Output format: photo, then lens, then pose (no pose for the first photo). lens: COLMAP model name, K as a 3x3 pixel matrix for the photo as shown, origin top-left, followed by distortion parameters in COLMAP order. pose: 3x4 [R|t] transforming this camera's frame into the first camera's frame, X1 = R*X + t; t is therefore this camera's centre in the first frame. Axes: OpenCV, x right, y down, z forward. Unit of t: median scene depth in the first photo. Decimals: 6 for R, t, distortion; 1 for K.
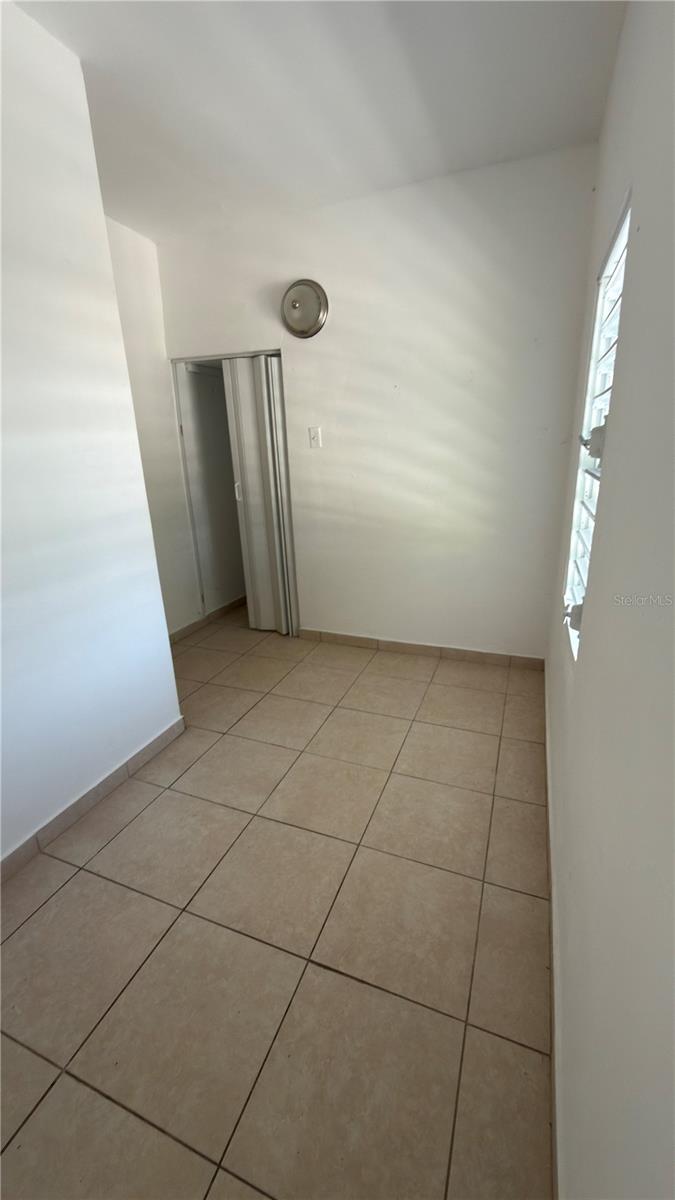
lens RADIAL K [[475.4, 0, 337.5], [0, 475.4, 599.7], [0, 0, 1]] dist [-0.000787, -0.000092]
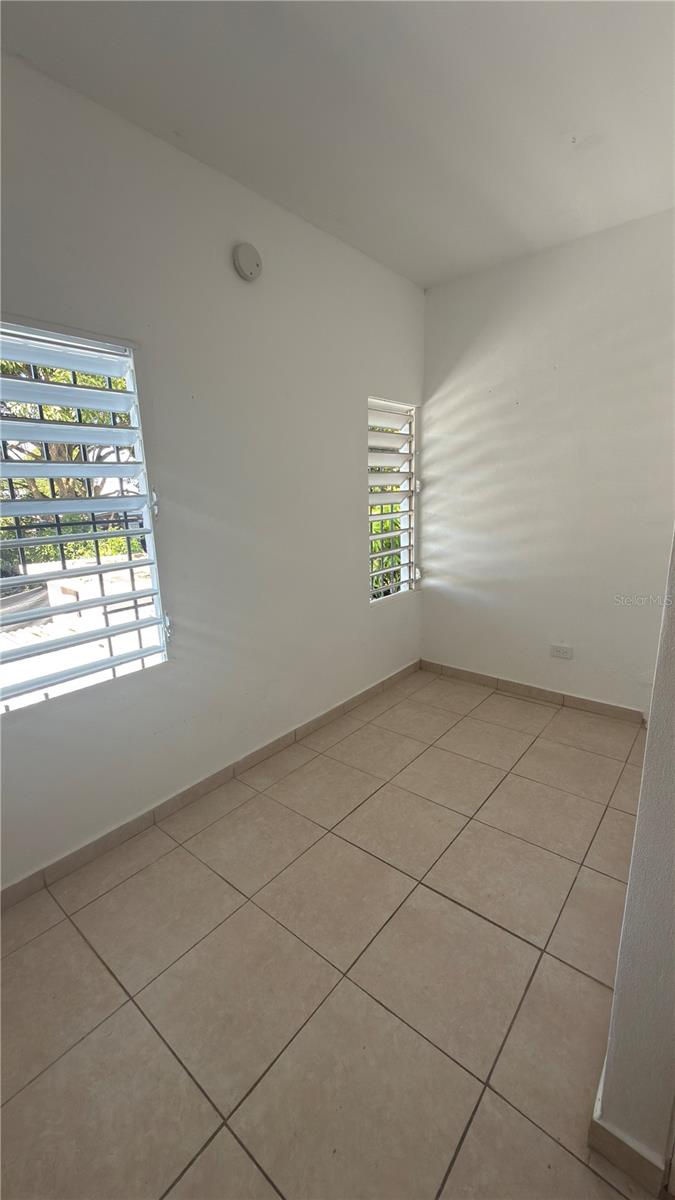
lens RADIAL K [[475.4, 0, 337.2], [0, 475.4, 599.6], [0, 0, 1]] dist [-0.000787, -0.000092]
pose [[-0.947651, -0.006809, 0.319234, -0.316980], [0.154856, 0.864529, 0.478131, -0.490376], [-0.279243, 0.502537, -0.818218, 1.546665]]
